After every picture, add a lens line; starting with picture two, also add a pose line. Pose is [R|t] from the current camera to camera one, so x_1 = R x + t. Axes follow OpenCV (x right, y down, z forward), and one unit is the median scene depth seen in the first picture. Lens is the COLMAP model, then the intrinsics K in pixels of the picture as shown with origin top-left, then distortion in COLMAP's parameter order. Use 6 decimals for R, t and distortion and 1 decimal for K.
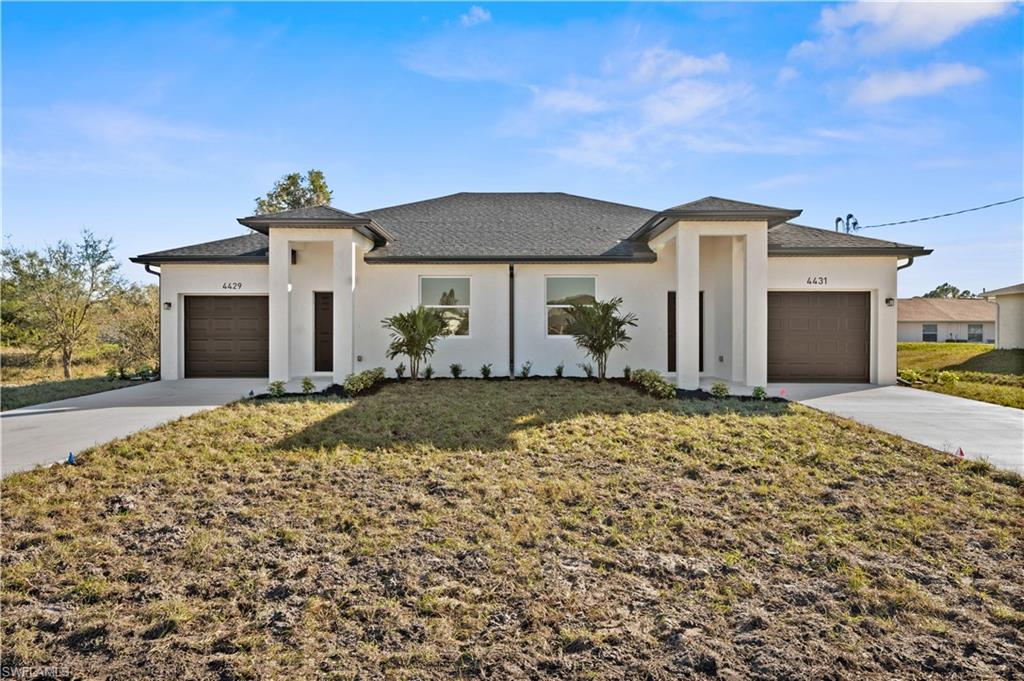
lens RADIAL K [[707.7, 0, 512.6], [0, 707.7, 340.8], [0, 0, 1]] dist [-0.000094, -0.000049]
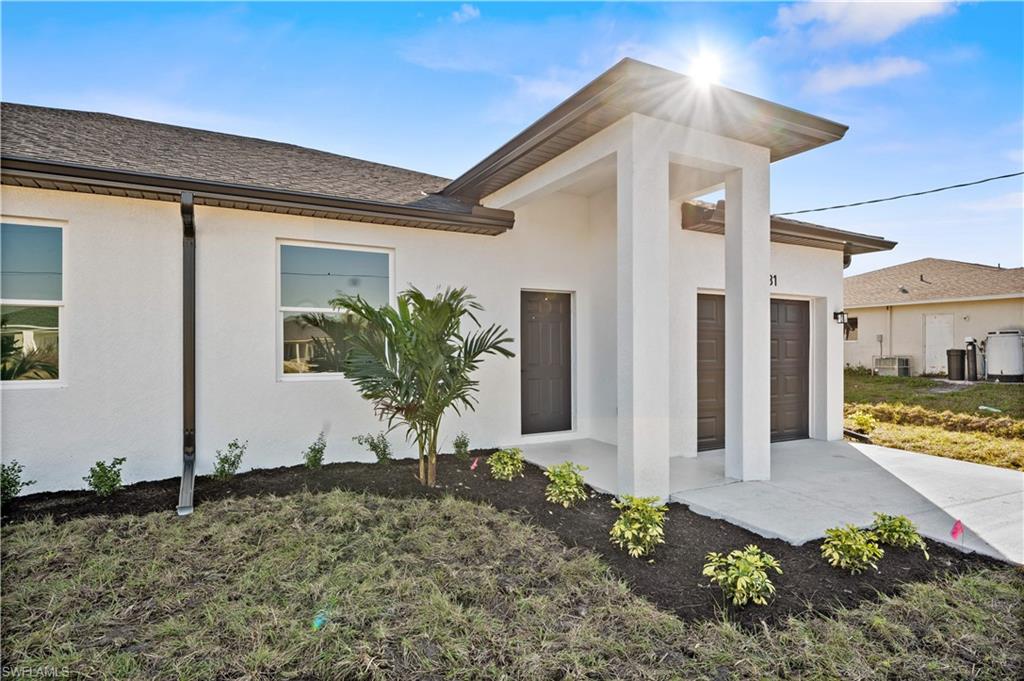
lens RADIAL K [[538.7, 0, 515.9], [0, 538.7, 339.6], [0, 0, 1]] dist [0.005353, 0.000145]
pose [[0.876203, 0.001870, 0.481939, 0.014094], [-0.001143, 0.999998, -0.001803, -0.029602], [-0.481941, 0.001029, 0.876203, 0.641768]]
